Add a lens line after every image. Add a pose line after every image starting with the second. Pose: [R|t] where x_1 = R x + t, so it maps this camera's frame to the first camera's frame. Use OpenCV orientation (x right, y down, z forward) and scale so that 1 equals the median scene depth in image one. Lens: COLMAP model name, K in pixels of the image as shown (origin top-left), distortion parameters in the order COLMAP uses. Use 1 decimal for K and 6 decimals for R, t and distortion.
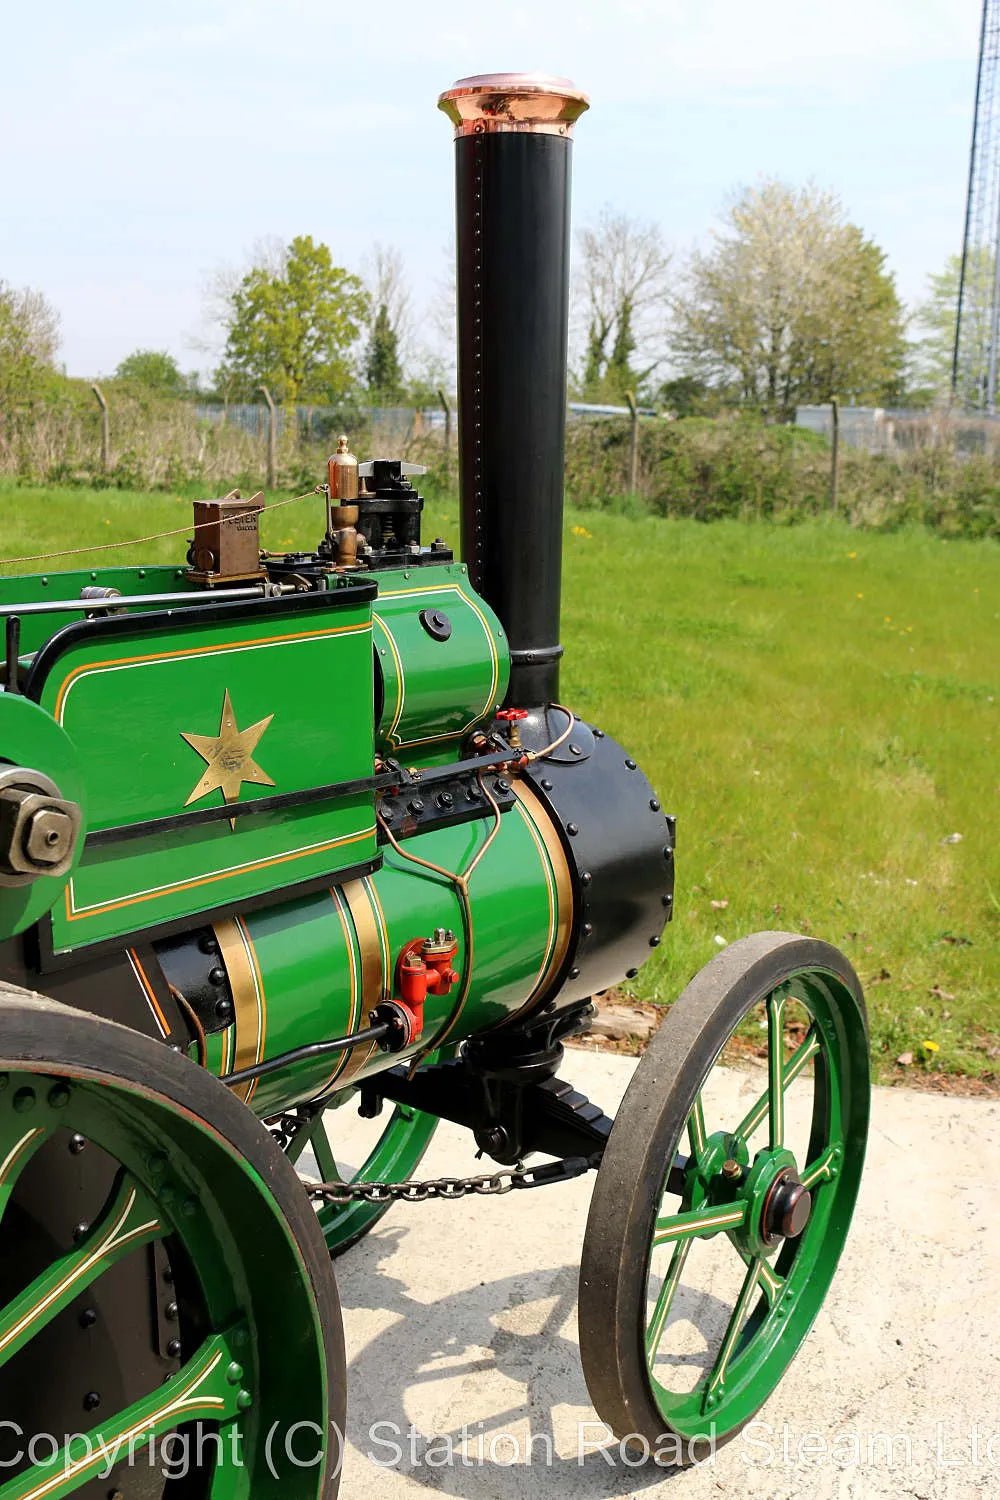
lens RADIAL K [[1752.2, 0, 500.0], [0, 1752.2, 750.0], [0, 0, 1]] dist [-0.100179, -0.002852]
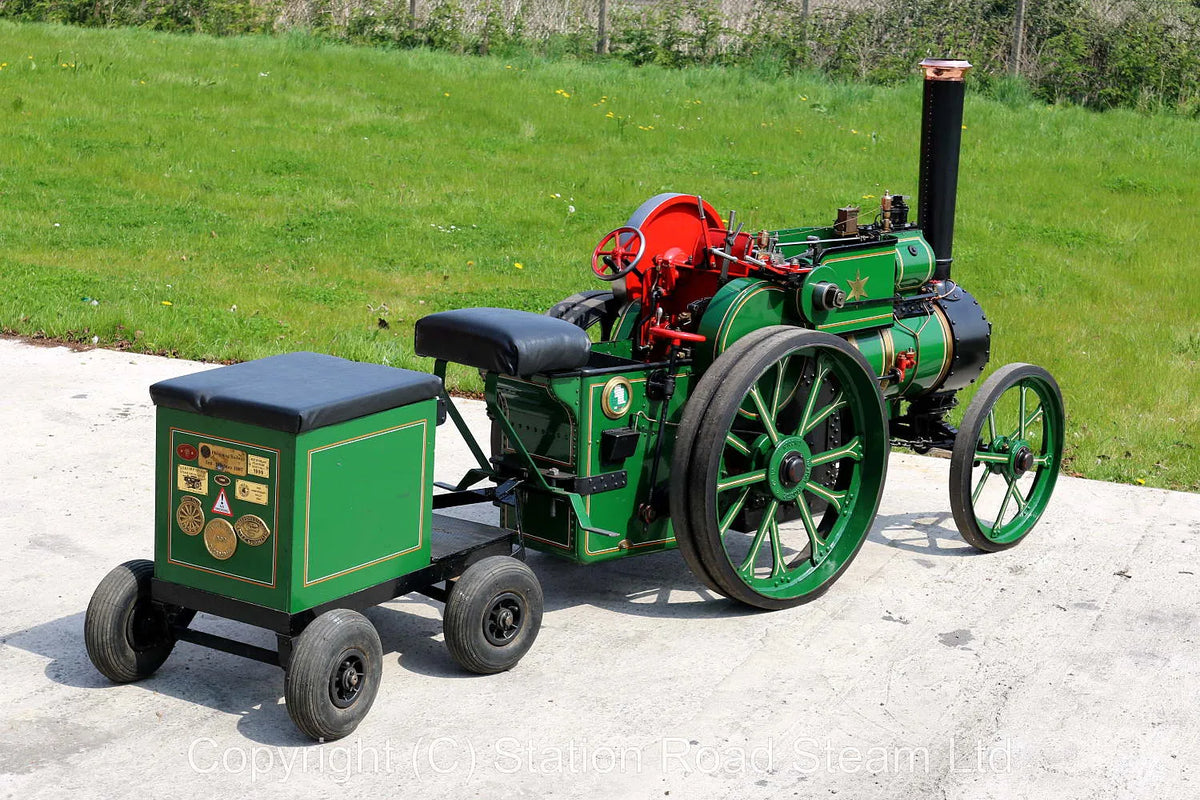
lens RADIAL K [[2301.9, 0, 600.0], [0, 2301.9, 400.0], [0, 0, 1]] dist [0.022467, 0.128873]
pose [[0.994078, 0.044356, -0.099202, -0.142801], [-0.043073, 0.998959, 0.015044, 0.129424], [0.099766, -0.010682, 0.994954, -2.601710]]
